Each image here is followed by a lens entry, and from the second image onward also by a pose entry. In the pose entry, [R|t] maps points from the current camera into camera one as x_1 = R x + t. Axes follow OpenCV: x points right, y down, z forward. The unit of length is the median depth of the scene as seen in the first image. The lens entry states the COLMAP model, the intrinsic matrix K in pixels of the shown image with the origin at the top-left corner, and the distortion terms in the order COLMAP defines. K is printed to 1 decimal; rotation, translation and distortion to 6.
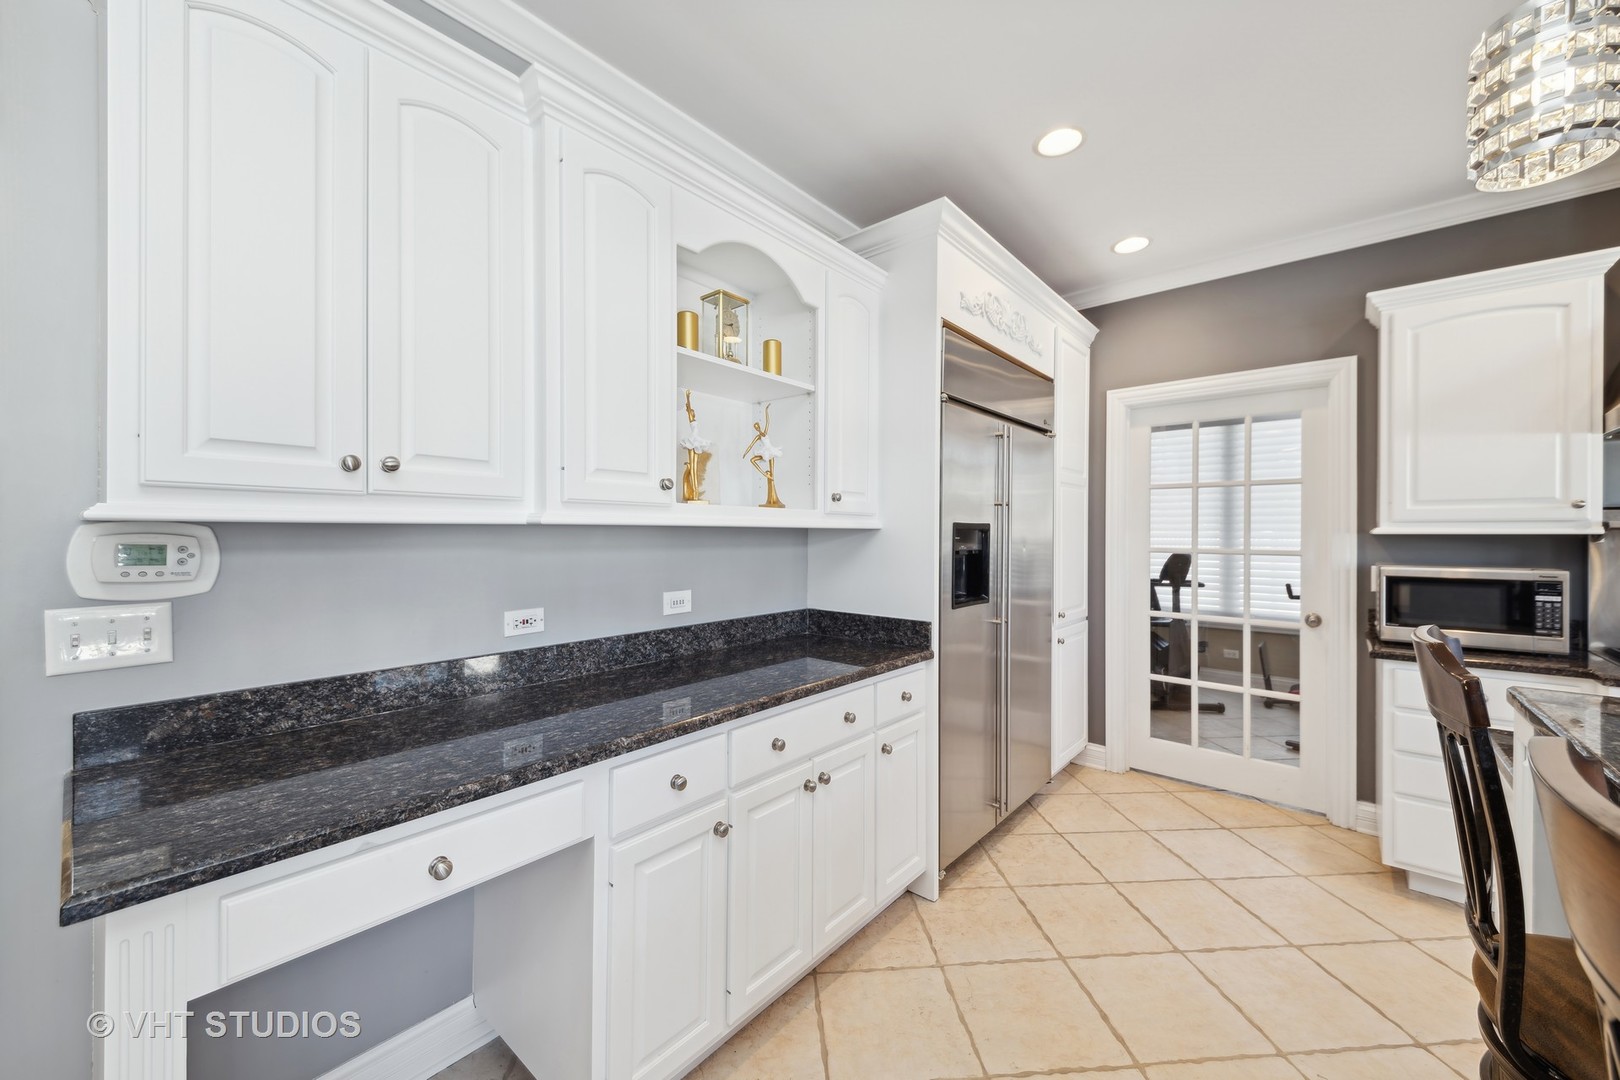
lens RADIAL K [[599.4, 0, 807.2], [0, 599.4, 532.7], [0, 0, 1]] dist [0.020196, -0.010612]
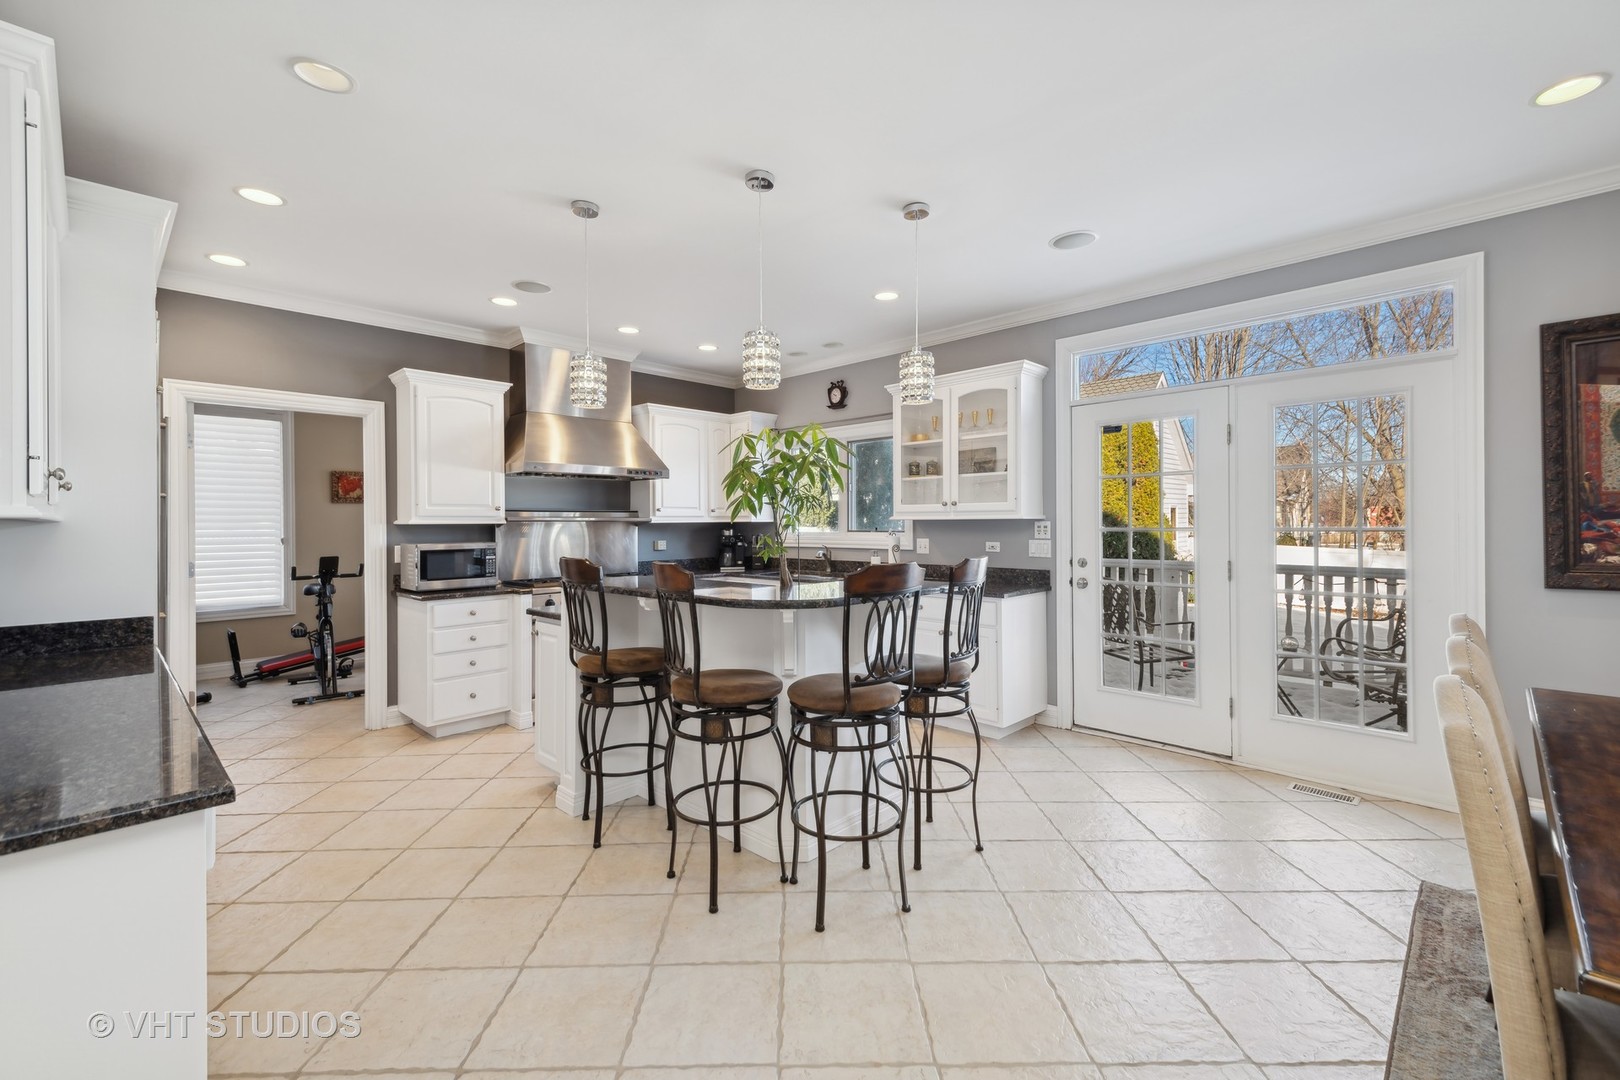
lens RADIAL K [[692.9, 0, 804.4], [0, 692.9, 526.5], [0, 0, 1]] dist [0.036728, -0.000171]
pose [[0.045958, -0.007220, 0.998917, -0.927162], [0.005430, 0.999961, 0.006978, 0.001313], [-0.998929, 0.005103, 0.045995, -0.108581]]
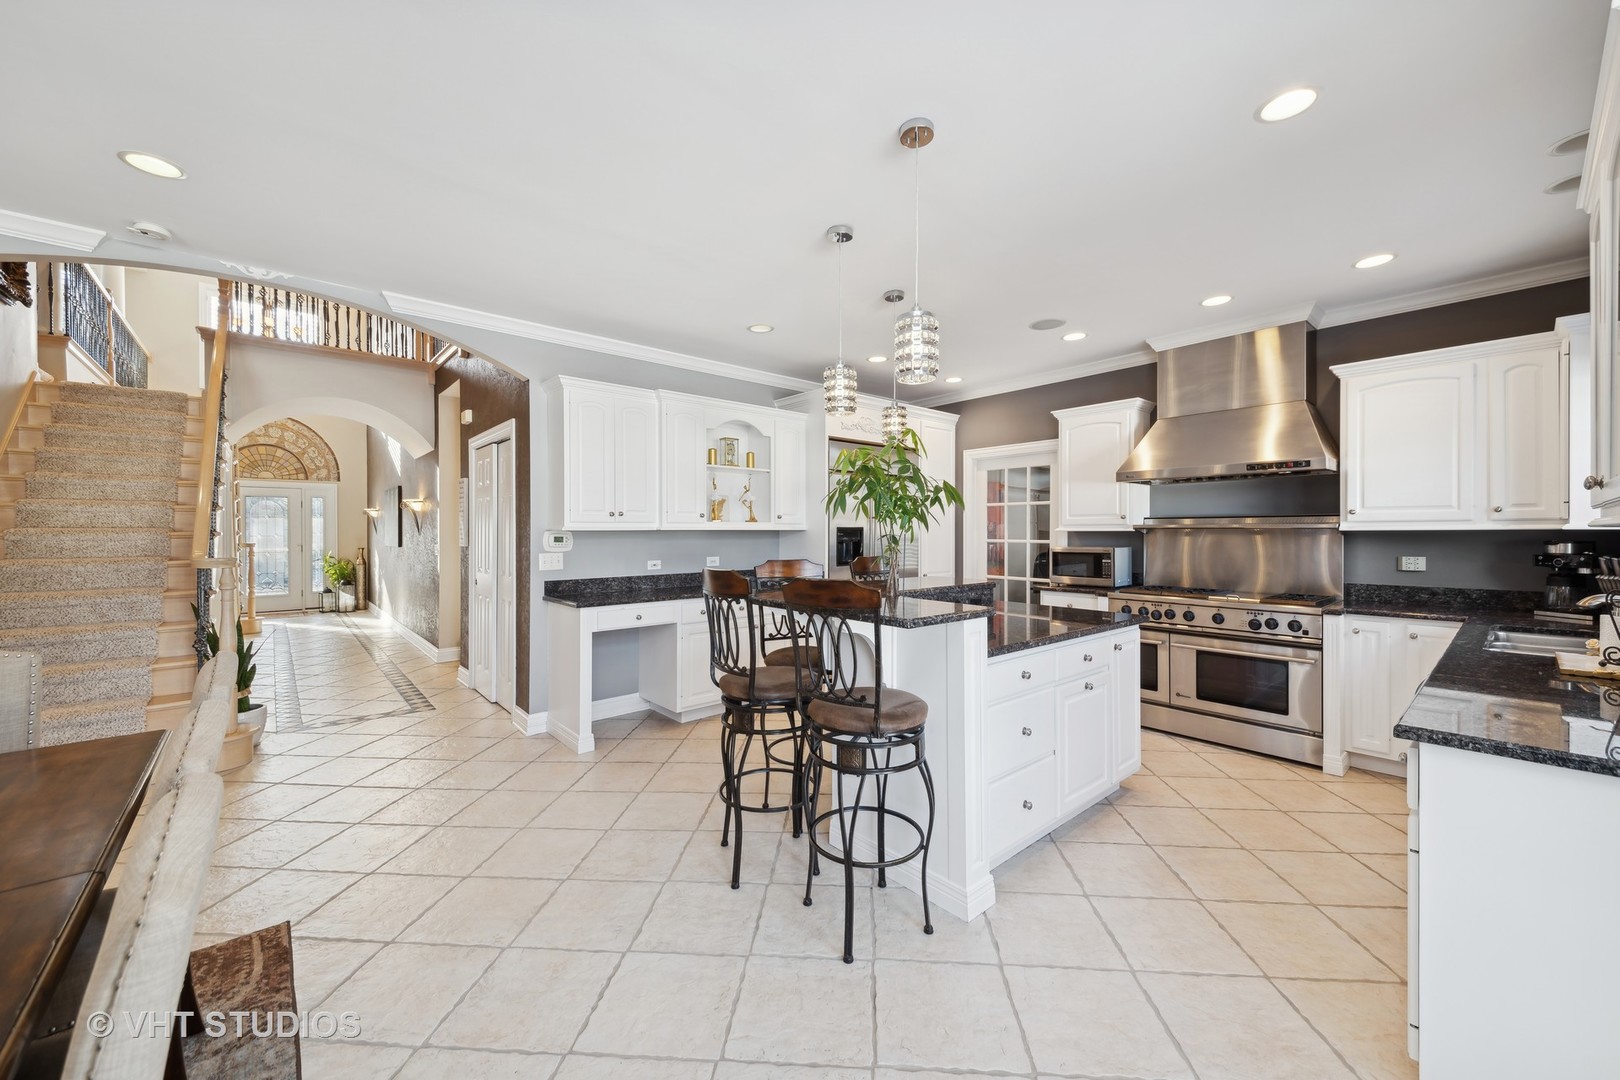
lens RADIAL K [[596.6, 0, 814.5], [0, 596.6, 531.7], [0, 0, 1]] dist [0.002018, 0.000137]
pose [[0.989761, -0.005457, -0.142629, 0.493851], [0.005355, 0.999985, -0.001095, 0.001679], [0.142633, 0.000320, 0.989776, -1.222668]]
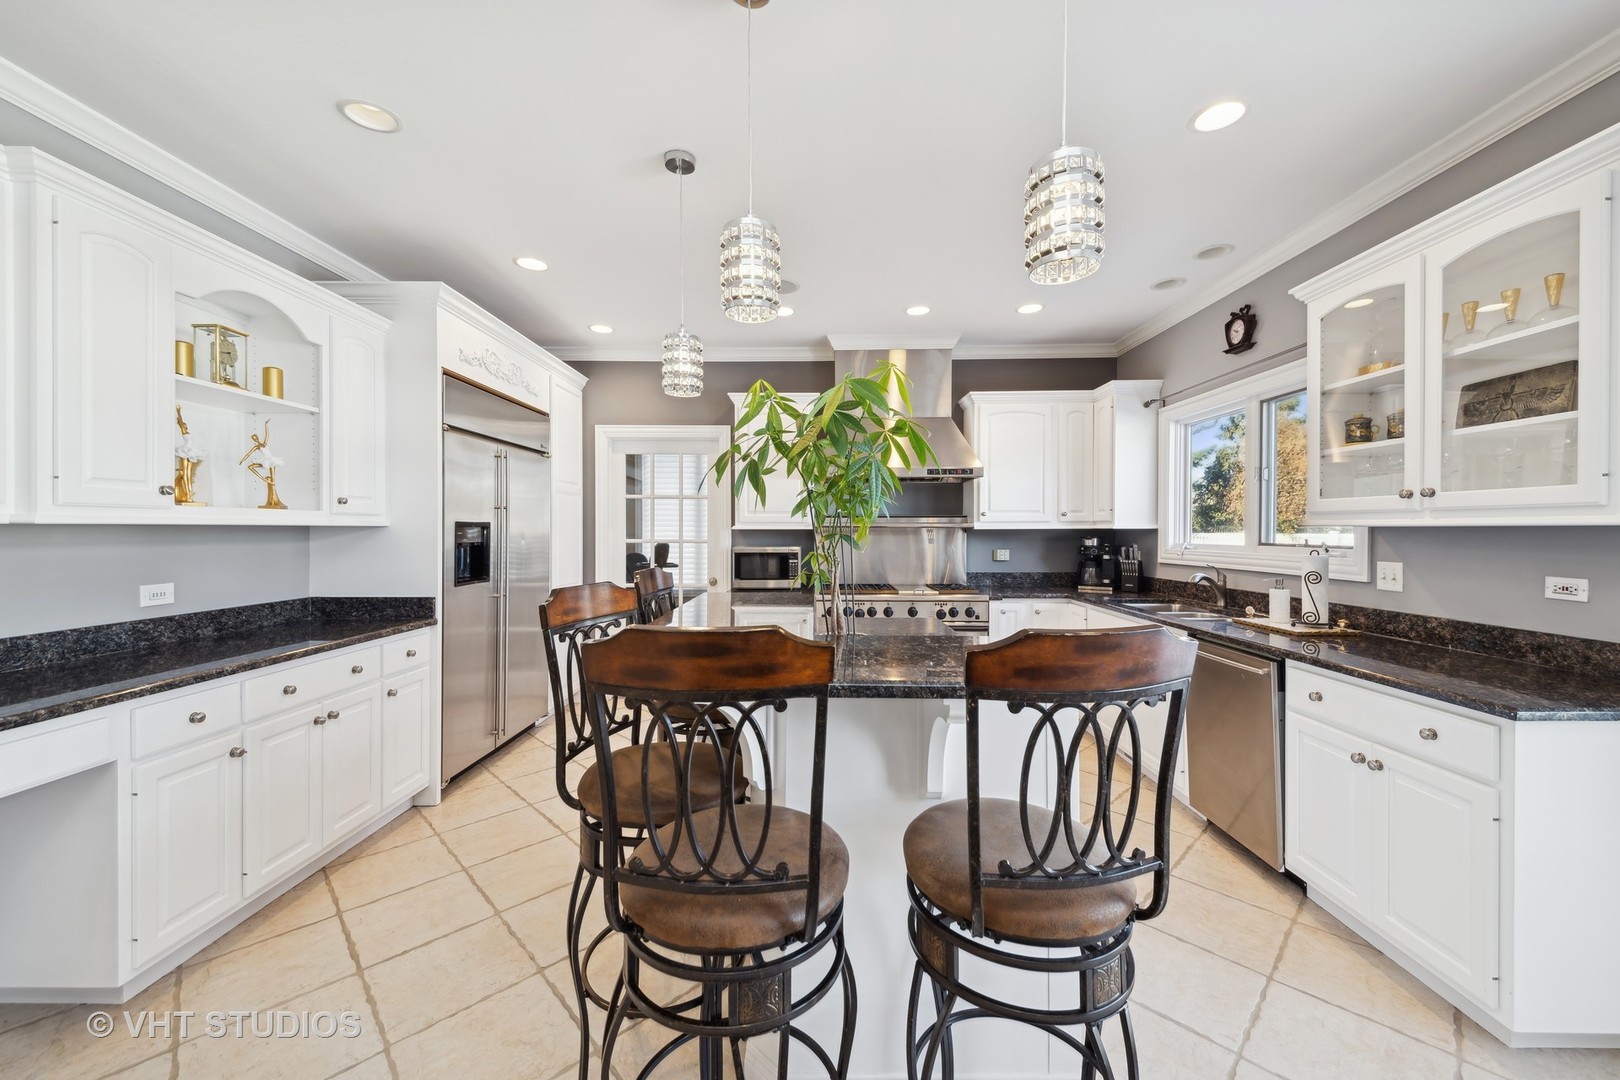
lens RADIAL K [[599.4, 0, 807.2], [0, 599.4, 532.7], [0, 0, 1]] dist [0.020196, -0.010612]
pose [[0.759563, -0.006527, 0.650401, -0.033293], [0.001824, 0.999967, 0.007905, -0.001514], [-0.650431, -0.004818, 0.759550, -0.549949]]
